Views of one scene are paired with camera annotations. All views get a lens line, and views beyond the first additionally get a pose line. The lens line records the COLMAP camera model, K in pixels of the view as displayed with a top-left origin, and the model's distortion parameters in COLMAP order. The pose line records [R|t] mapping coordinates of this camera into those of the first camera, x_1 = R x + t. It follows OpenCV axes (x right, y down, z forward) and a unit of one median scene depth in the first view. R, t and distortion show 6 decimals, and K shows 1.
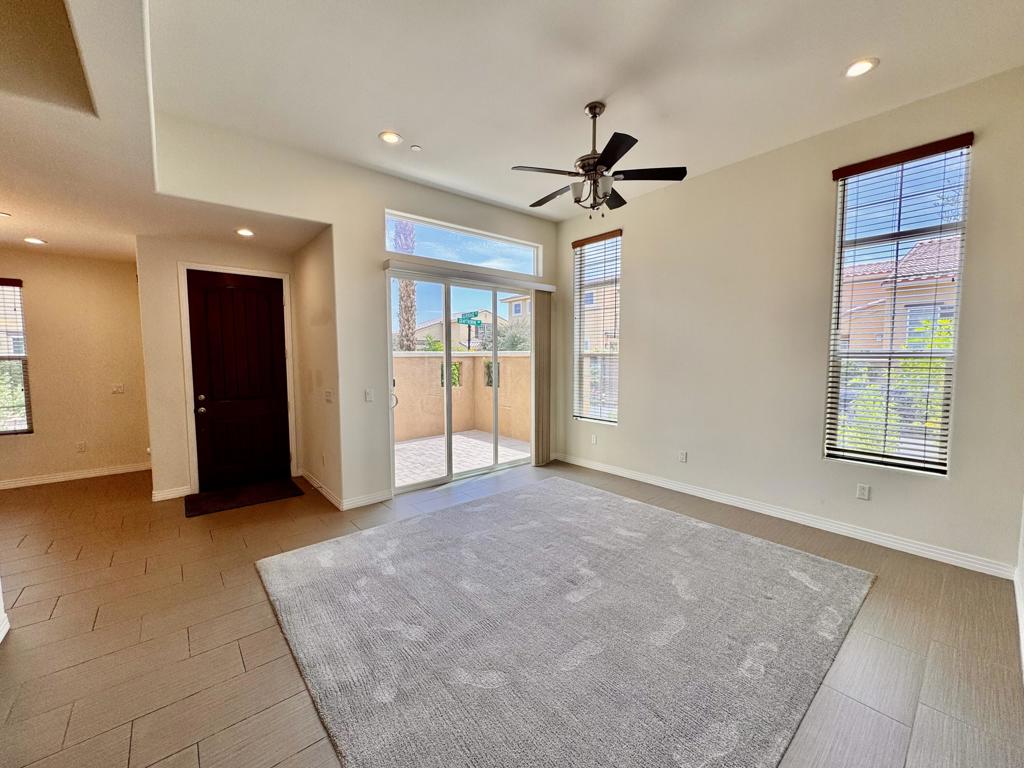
lens RADIAL K [[412.9, 0, 512.0], [0, 412.9, 384.0], [0, 0, 1]] dist [0.000519, 0.000138]
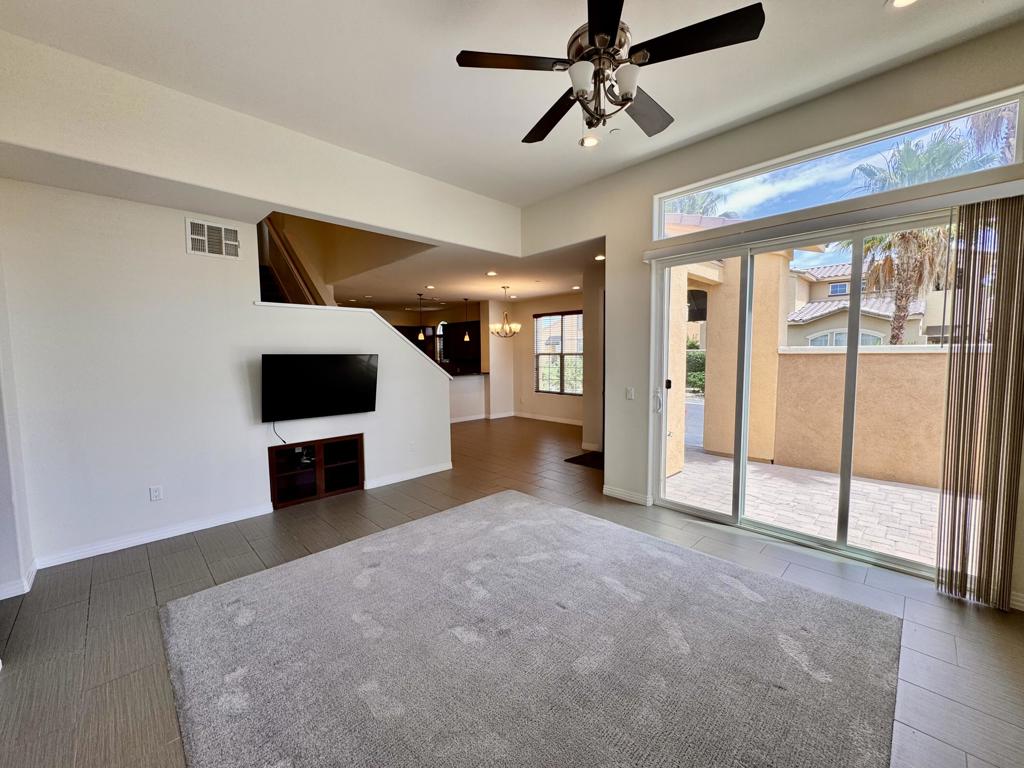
lens RADIAL K [[412.9, 0, 512.0], [0, 412.9, 384.0], [0, 0, 1]] dist [0.000519, 0.000138]
pose [[0.069825, 0.078449, -0.994470, 0.578030], [-0.065293, 0.995125, 0.073916, -0.045380], [0.995420, 0.059771, 0.074607, 0.586976]]
